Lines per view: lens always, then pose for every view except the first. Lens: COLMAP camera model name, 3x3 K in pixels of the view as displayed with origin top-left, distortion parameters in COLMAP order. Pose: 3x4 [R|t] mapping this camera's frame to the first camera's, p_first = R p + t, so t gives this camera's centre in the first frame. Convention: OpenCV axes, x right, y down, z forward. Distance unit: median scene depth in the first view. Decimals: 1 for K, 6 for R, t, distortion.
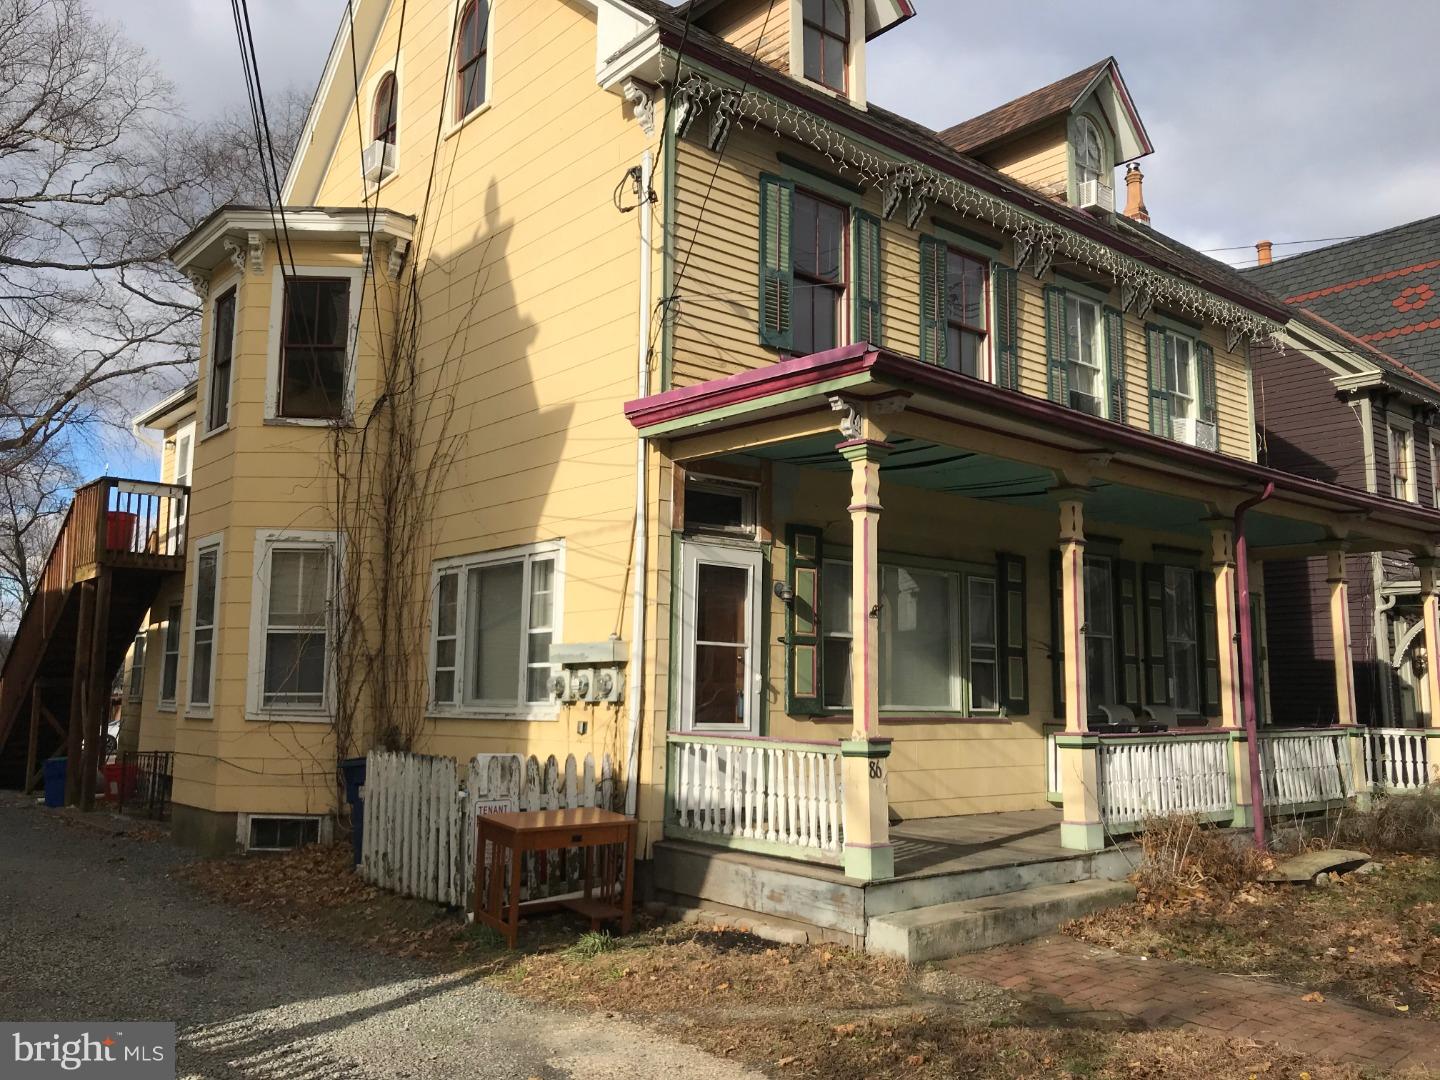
lens RADIAL K [[1187.4, 0, 720.0], [0, 1187.4, 540.0], [0, 0, 1]] dist [0.005948, 0.001152]
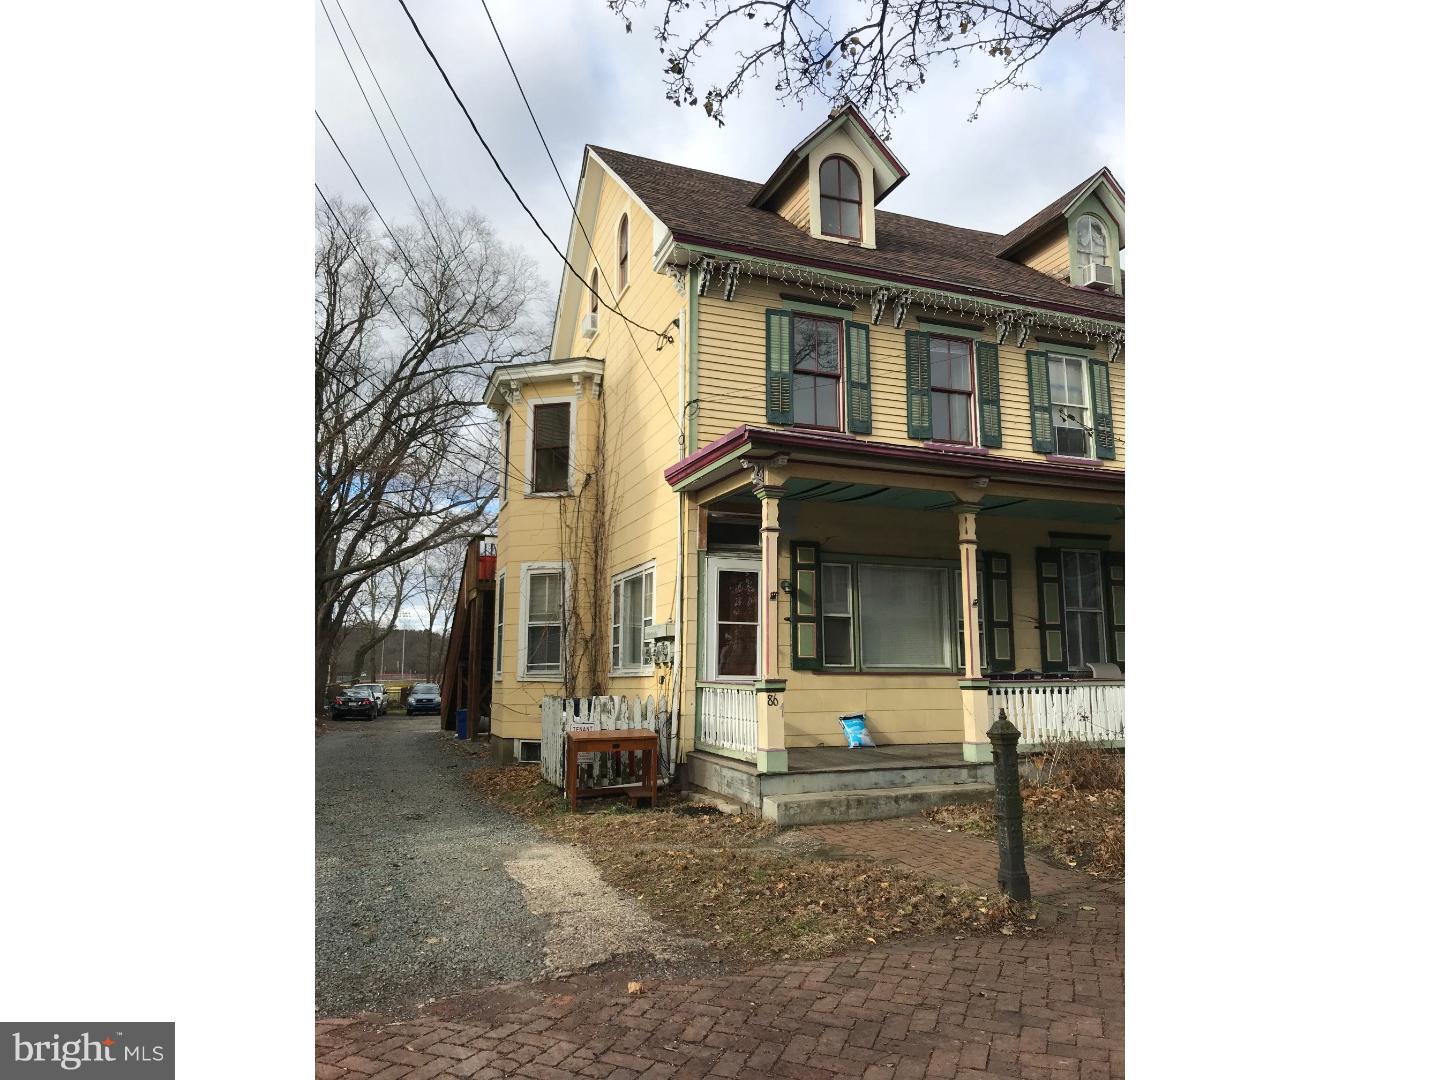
lens RADIAL K [[878.2, 0, 721.4], [0, 878.2, 532.2], [0, 0, 1]] dist [0.035649, -0.000245]
pose [[0.948691, -0.062592, -0.309947, 0.309932], [0.053264, 0.997839, -0.038475, 0.012955], [0.311686, 0.019992, 0.949975, -0.071532]]
